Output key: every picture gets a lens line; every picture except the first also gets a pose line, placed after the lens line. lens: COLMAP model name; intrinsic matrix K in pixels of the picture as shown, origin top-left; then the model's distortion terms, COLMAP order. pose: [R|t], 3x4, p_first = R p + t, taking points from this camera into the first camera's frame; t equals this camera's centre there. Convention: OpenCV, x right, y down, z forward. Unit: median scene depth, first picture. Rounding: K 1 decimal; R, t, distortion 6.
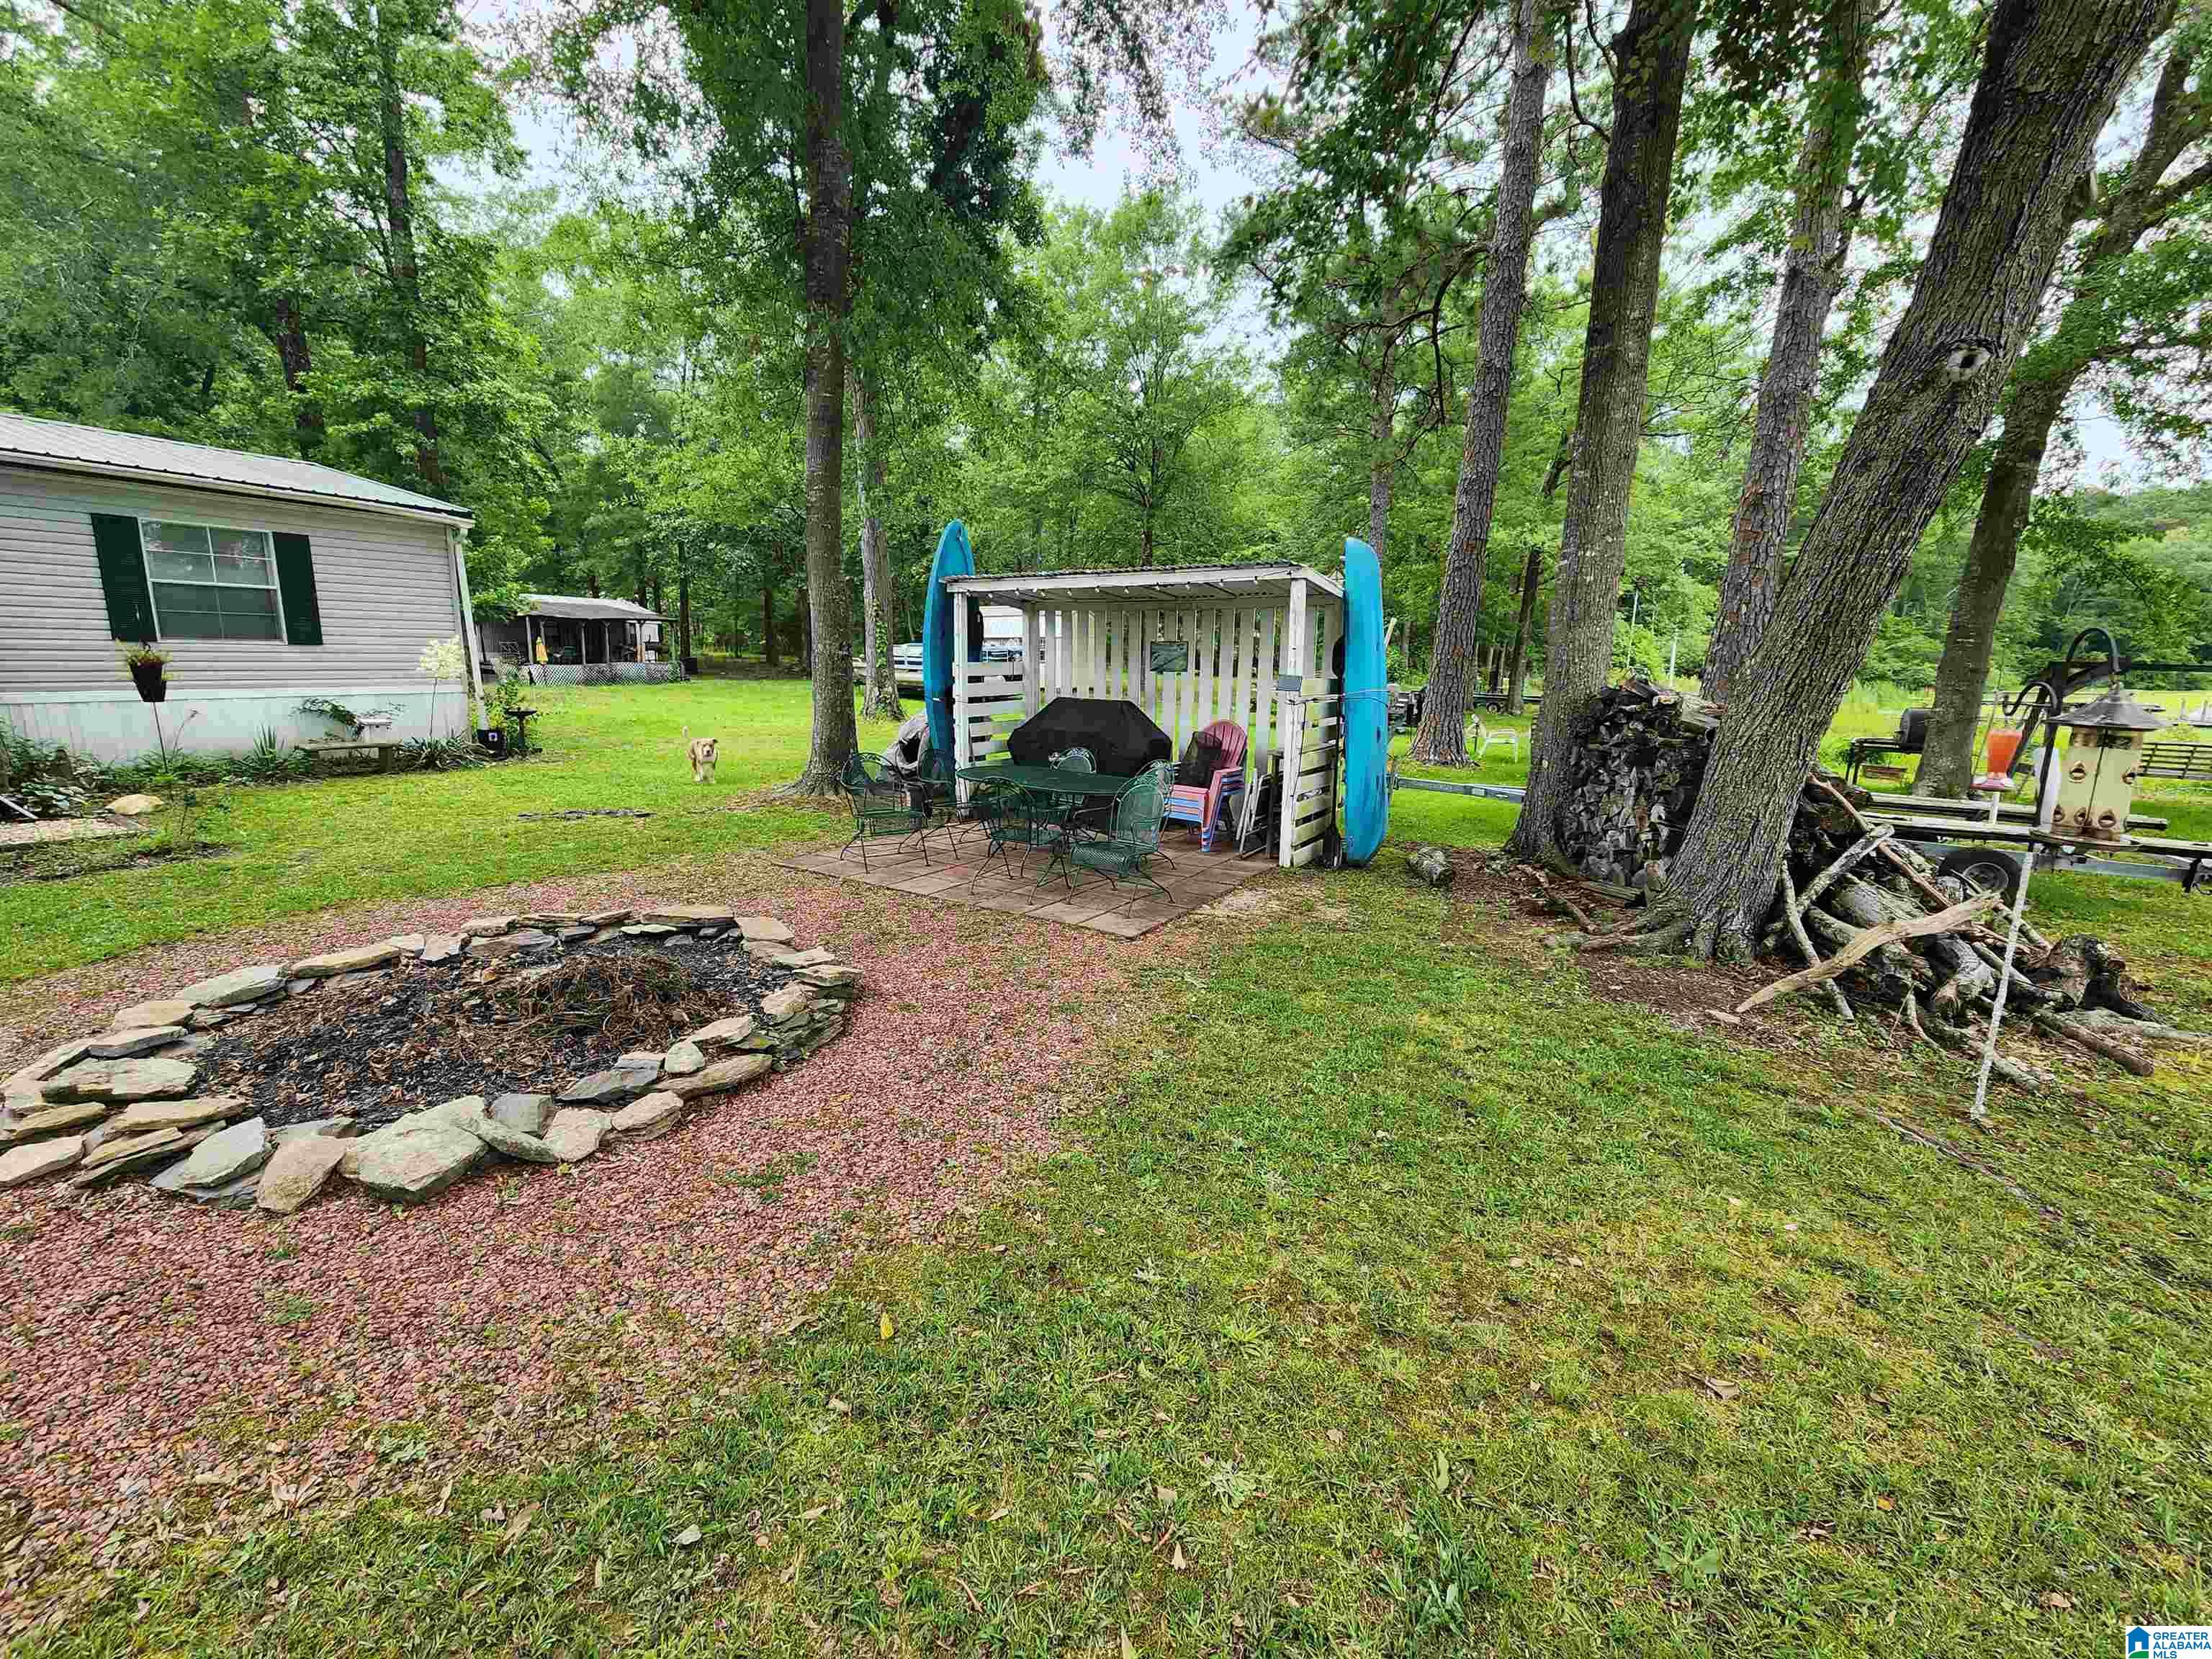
lens RADIAL K [[910.9, 0, 1101.0], [0, 910.9, 828.2], [0, 0, 1]] dist [-0.001018, -0.000717]
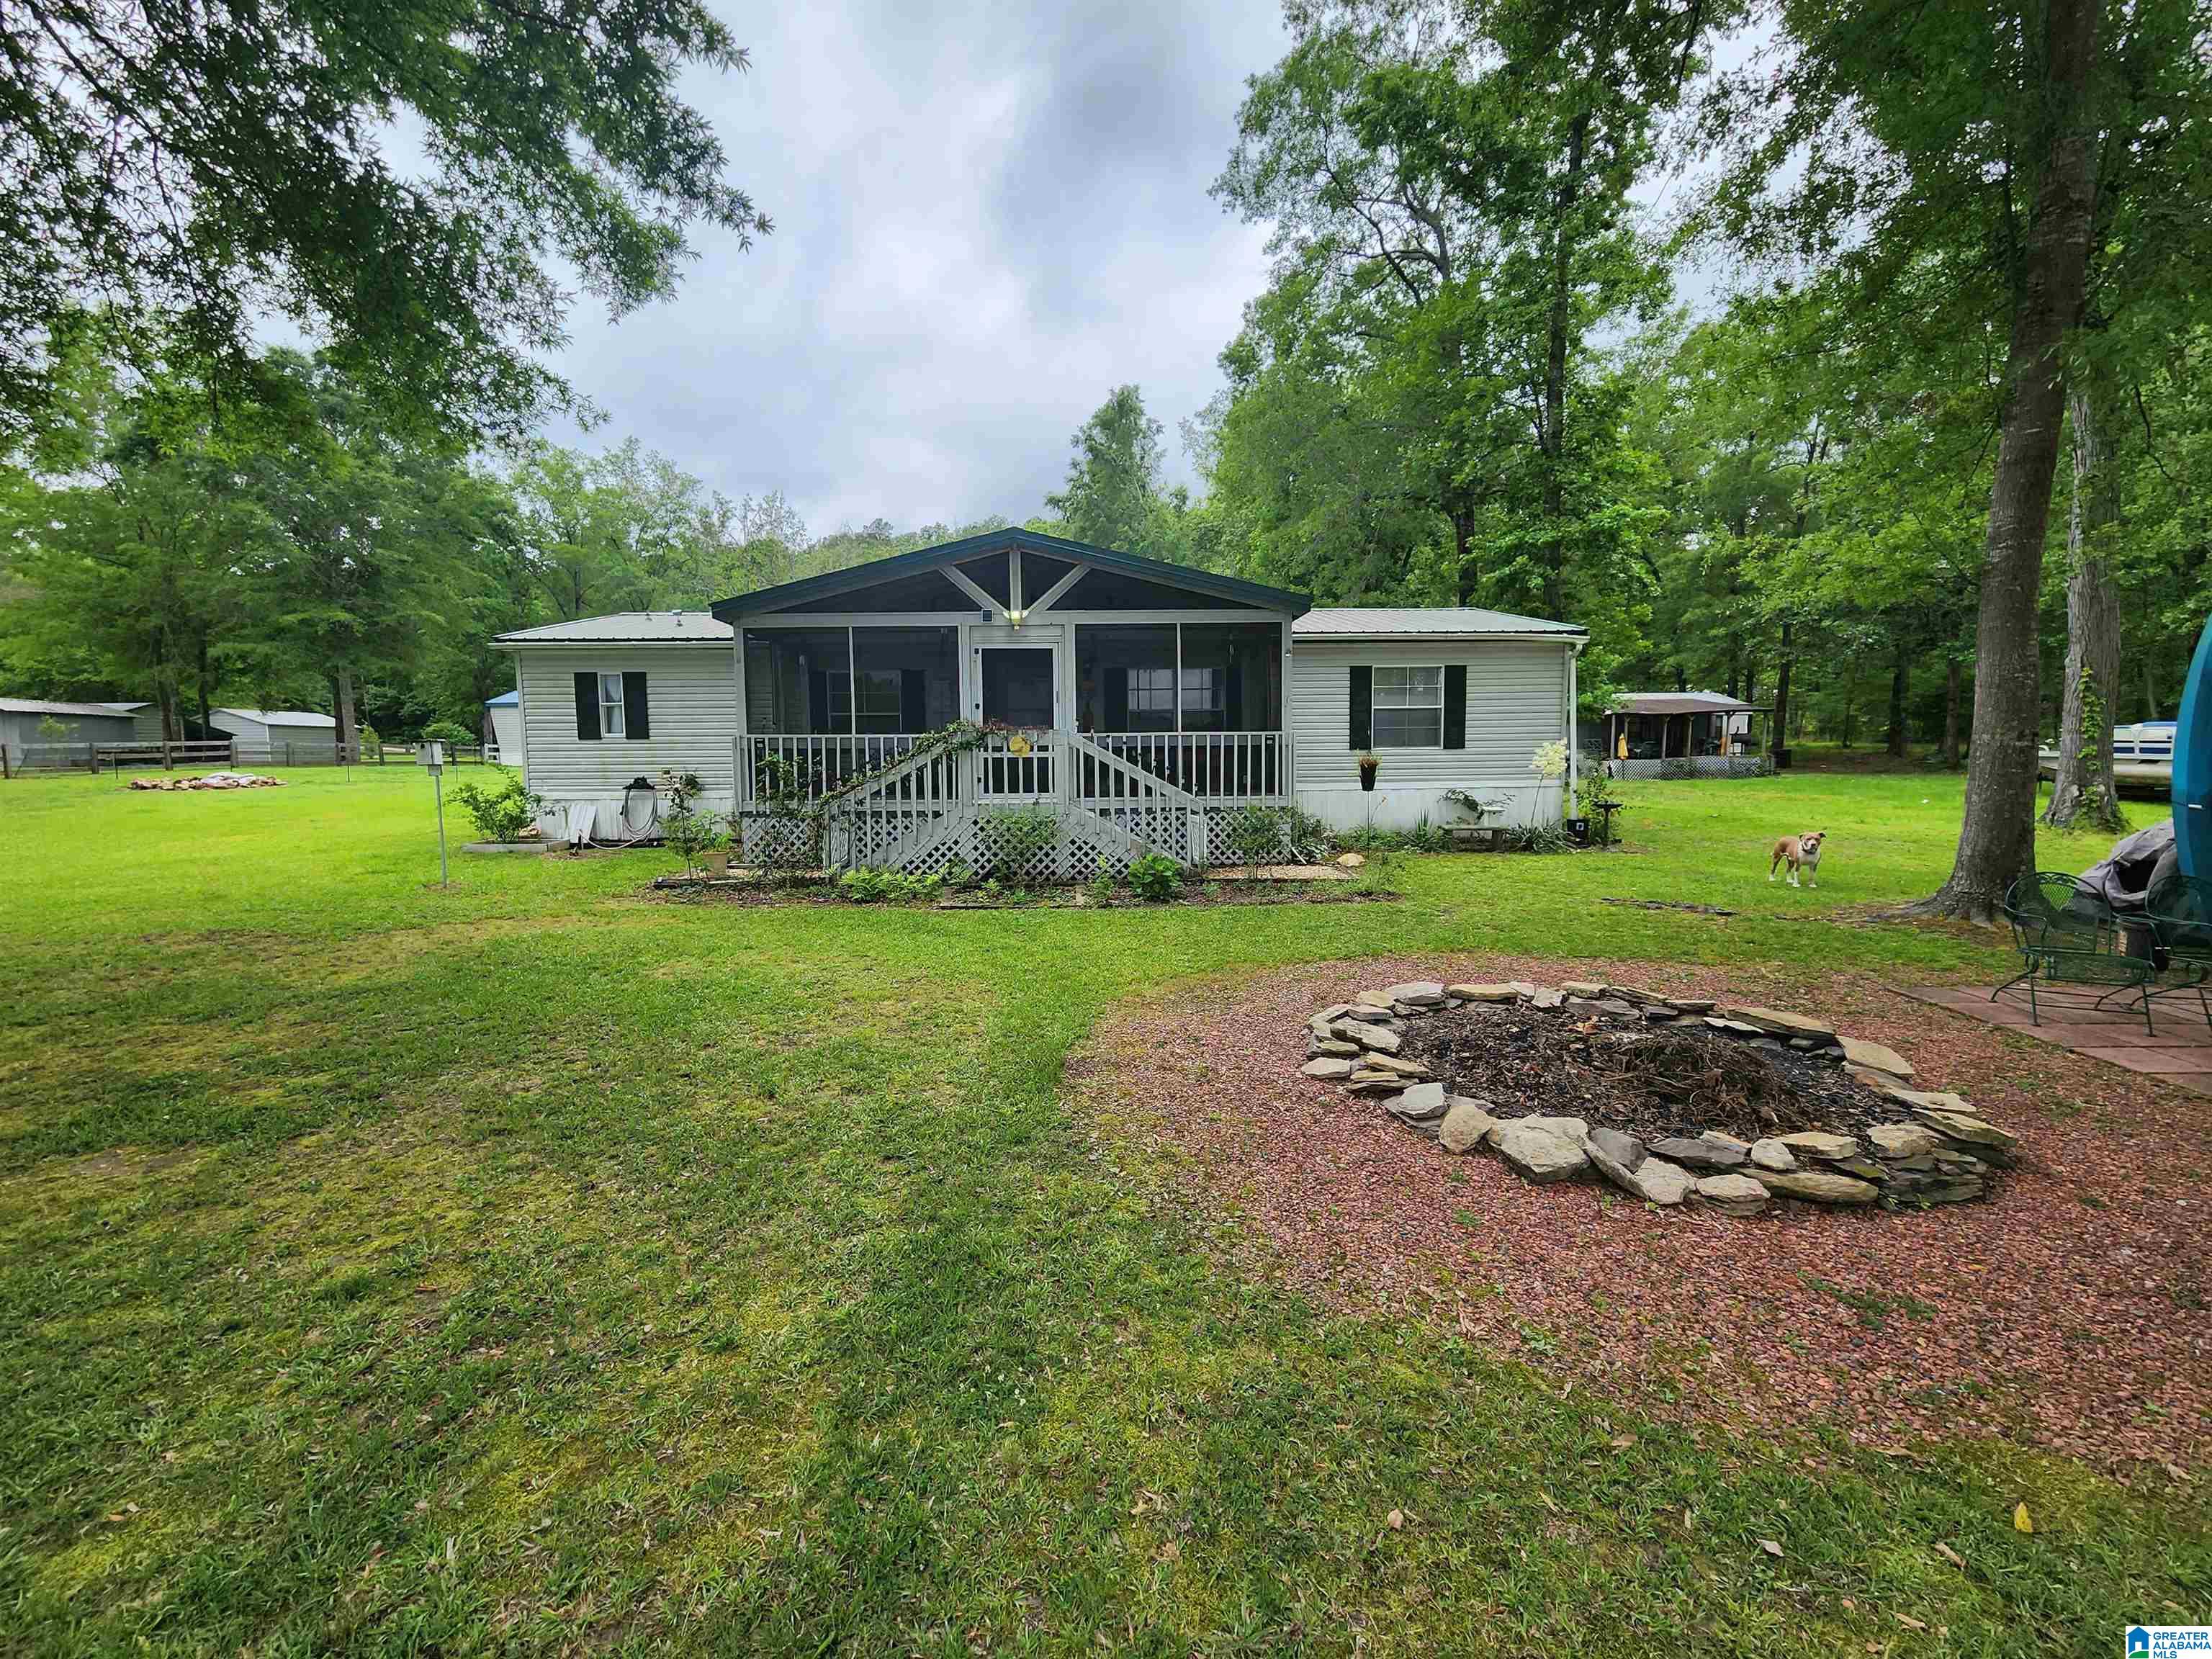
lens RADIAL K [[910.9, 0, 1101.0], [0, 910.9, 828.2], [0, 0, 1]] dist [-0.001018, -0.000717]
pose [[0.492052, 0.051921, -0.869016, 0.023377], [-0.139226, 0.990065, -0.019679, 0.012972], [0.859361, 0.130673, 0.494392, -0.130907]]
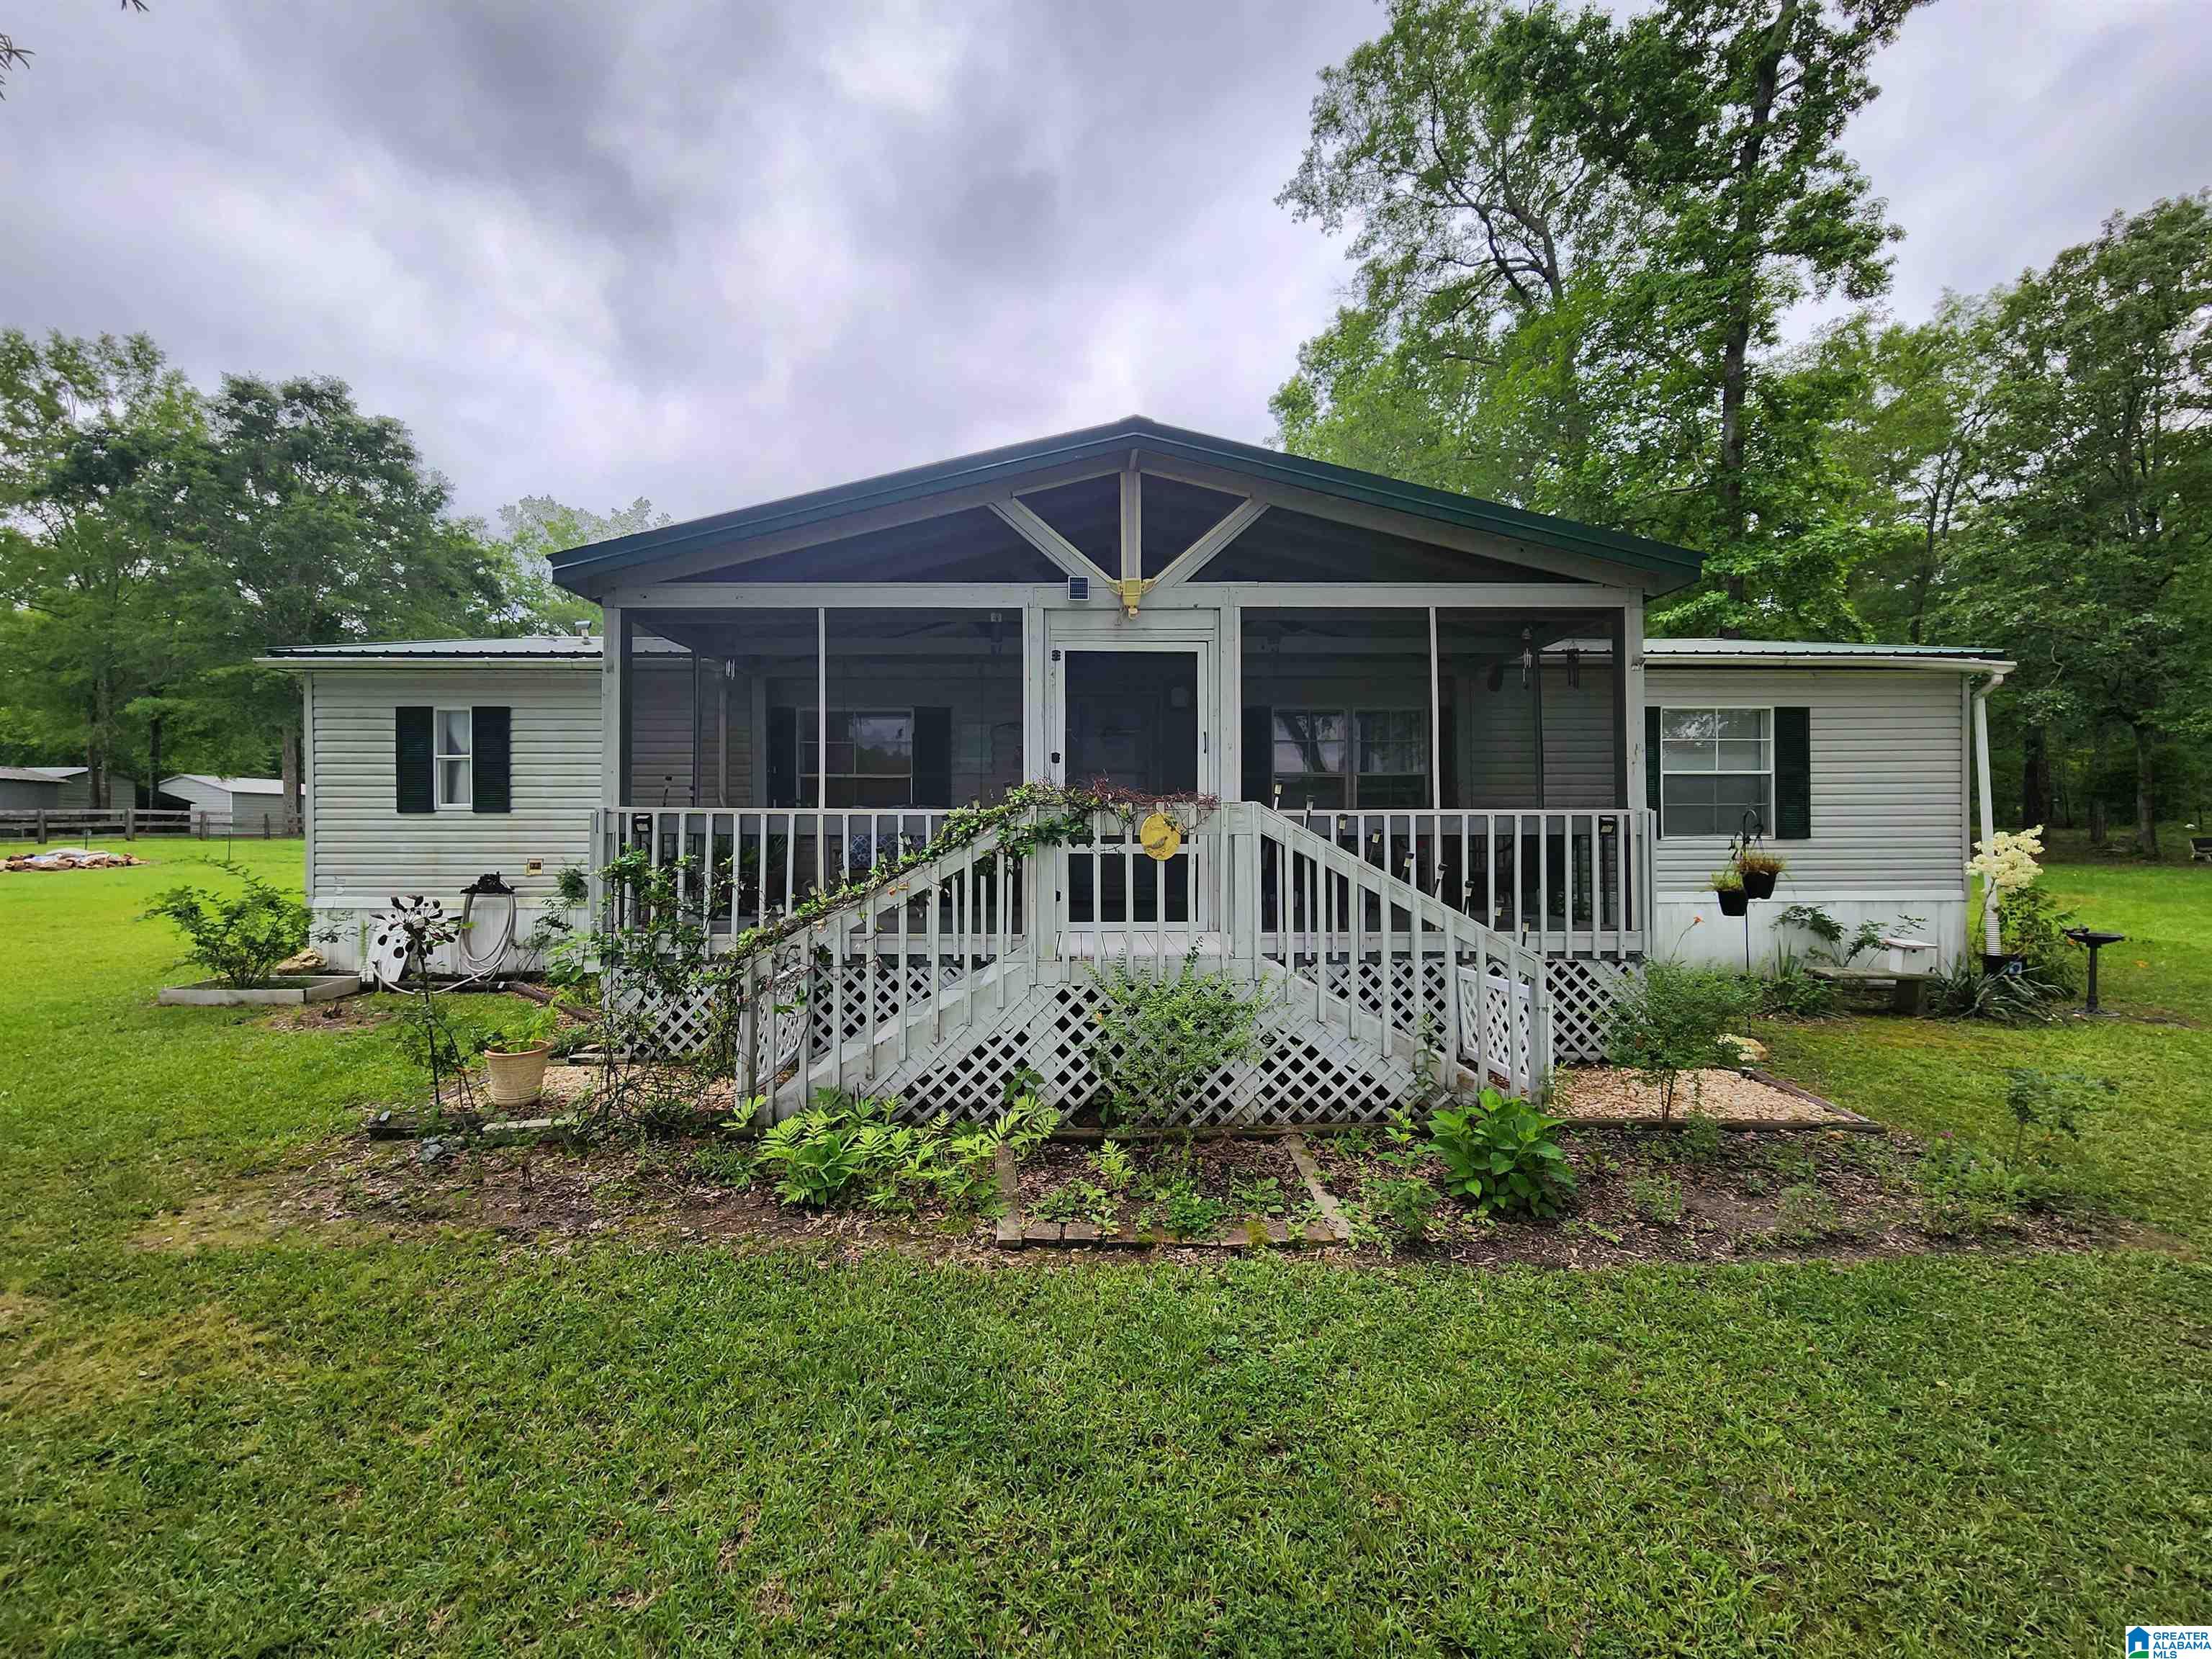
lens RADIAL K [[901.8, 0, 1106.0], [0, 901.8, 829.5], [0, 0, 1]] dist [0.000172, -0.000094]
pose [[0.488270, -0.014482, -0.872572, -1.074909], [-0.147867, 0.984032, -0.099075, -0.090497], [0.860074, 0.177400, 0.478332, 0.199182]]
